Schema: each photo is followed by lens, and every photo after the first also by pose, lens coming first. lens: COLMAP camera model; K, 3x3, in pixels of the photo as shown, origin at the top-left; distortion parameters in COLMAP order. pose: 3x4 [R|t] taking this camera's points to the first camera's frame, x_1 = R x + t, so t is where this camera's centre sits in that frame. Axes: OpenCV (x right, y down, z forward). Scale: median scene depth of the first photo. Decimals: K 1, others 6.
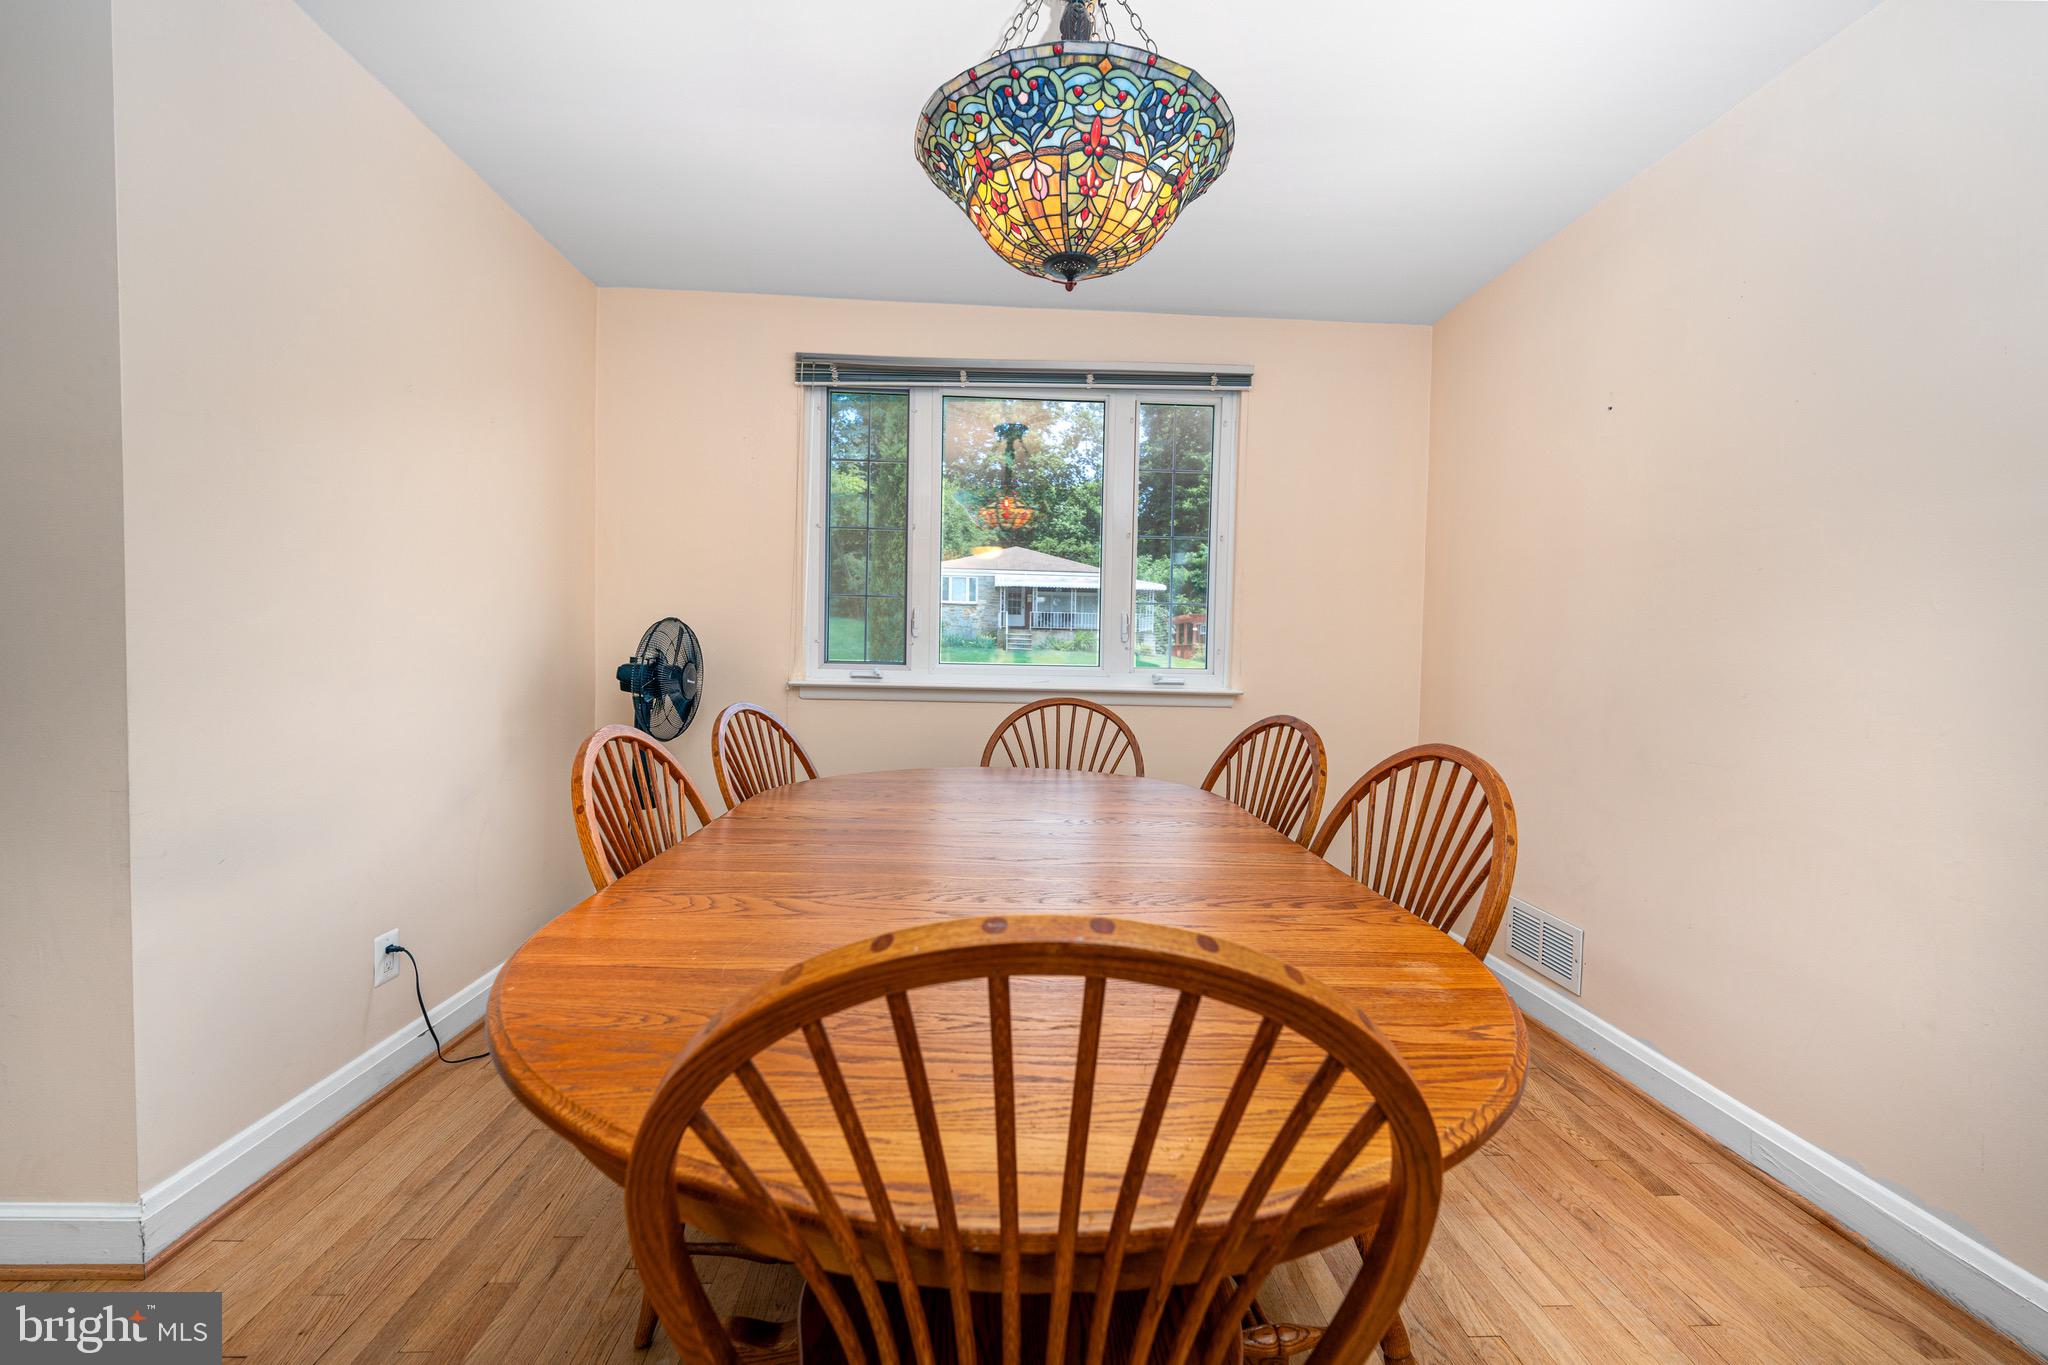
lens RADIAL K [[834.5, 0, 1019.7], [0, 834.5, 681.9], [0, 0, 1]] dist [-0.000093, -0.001059]
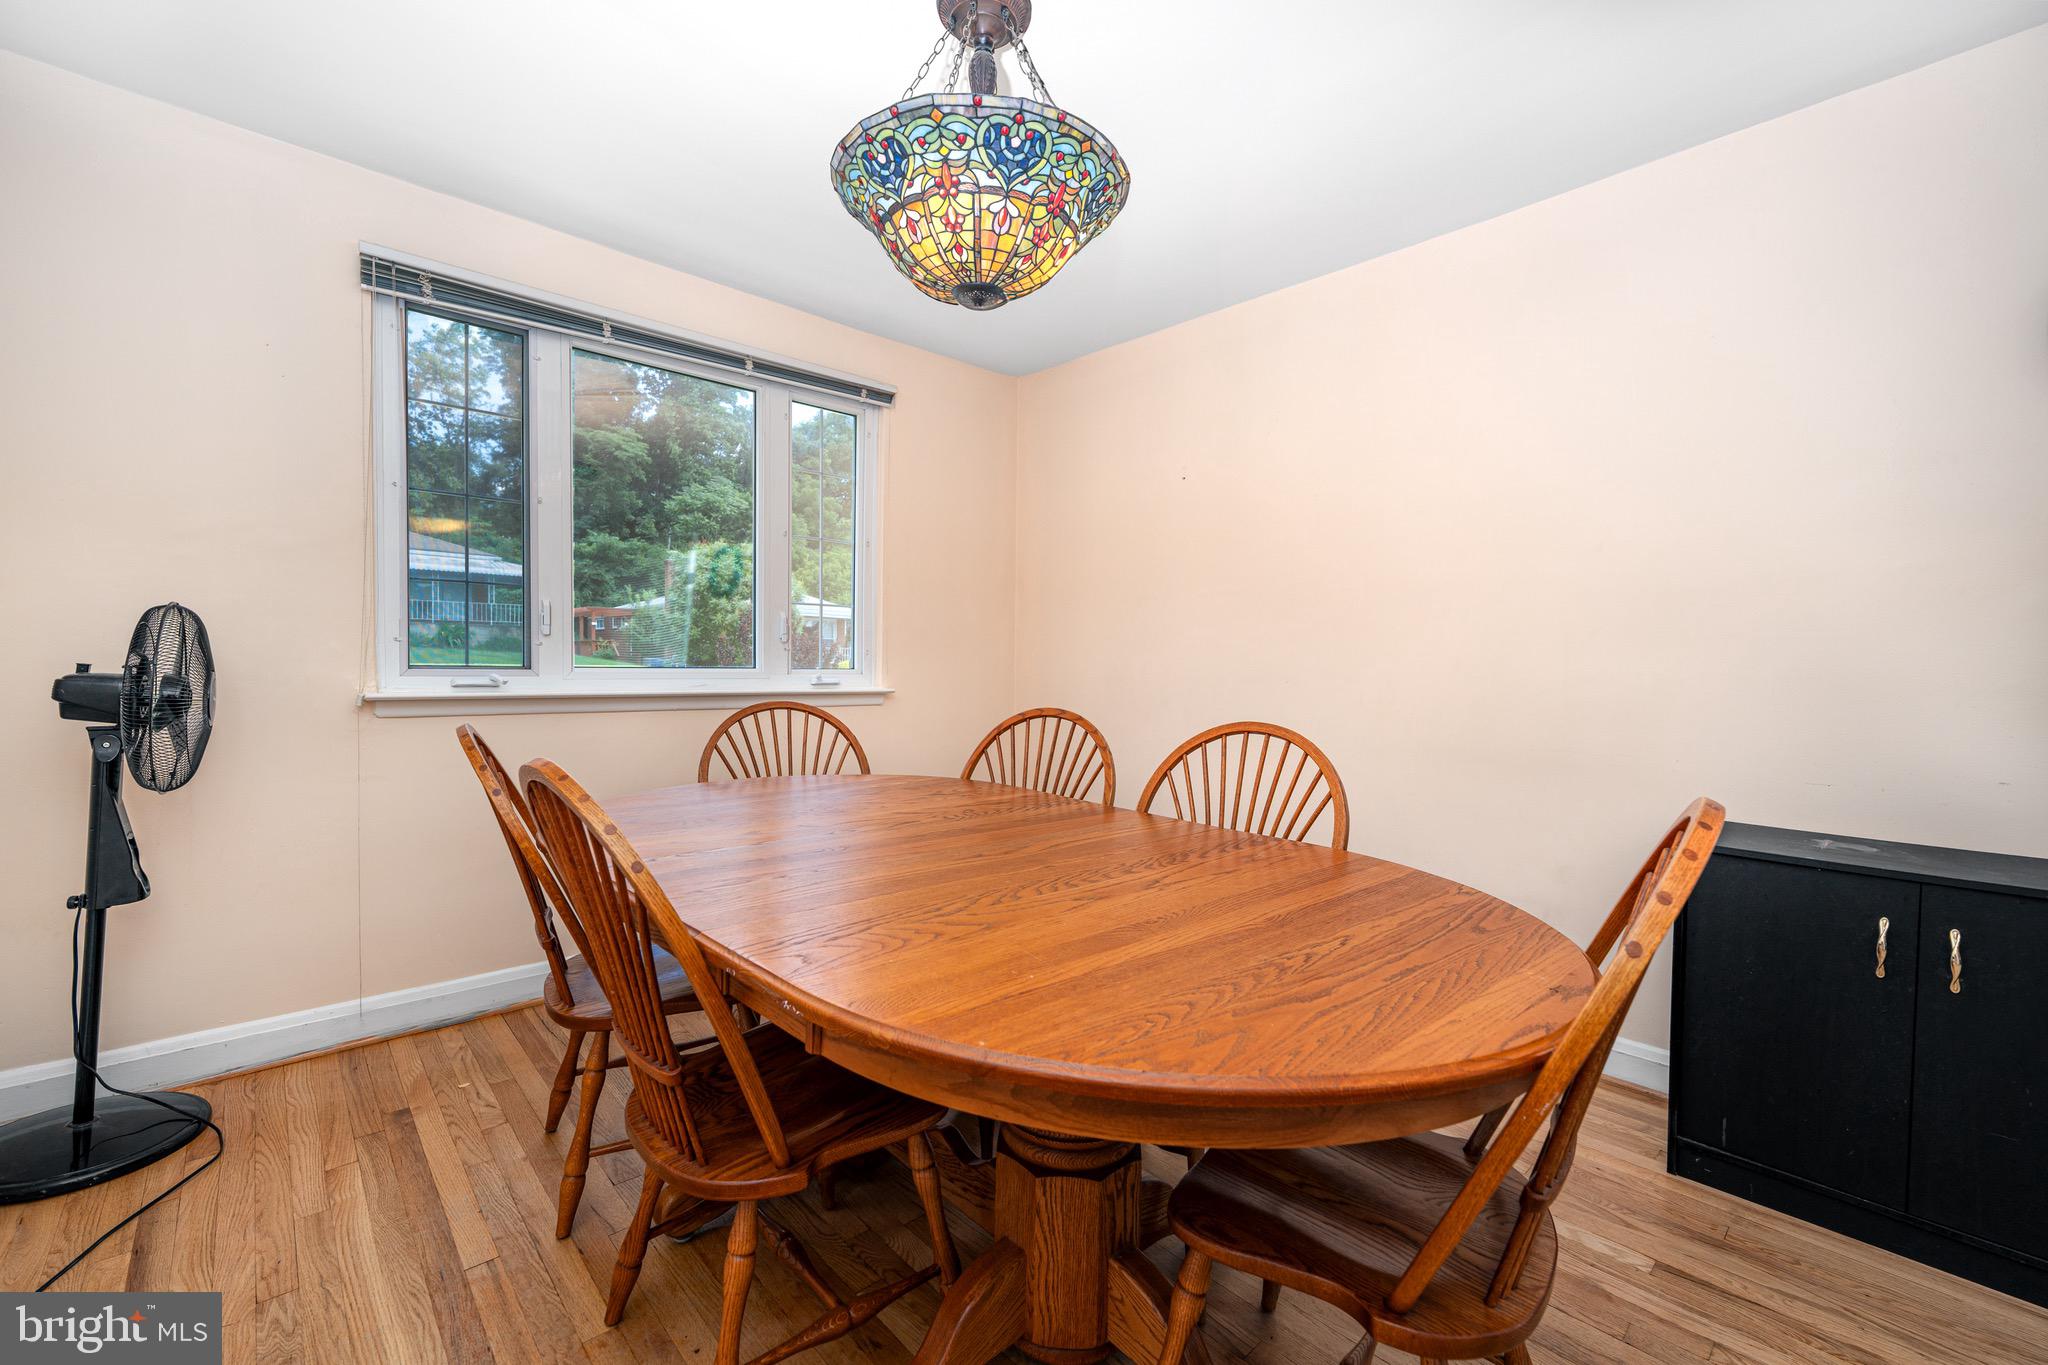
lens RADIAL K [[834.5, 0, 1018.0], [0, 834.5, 679.4], [0, 0, 1]] dist [-0.000093, -0.001059]
pose [[0.773311, -0.023310, 0.633599, -0.625698], [0.022756, 0.999700, 0.009005, -0.015773], [-0.633619, 0.007455, 0.773610, 0.155816]]
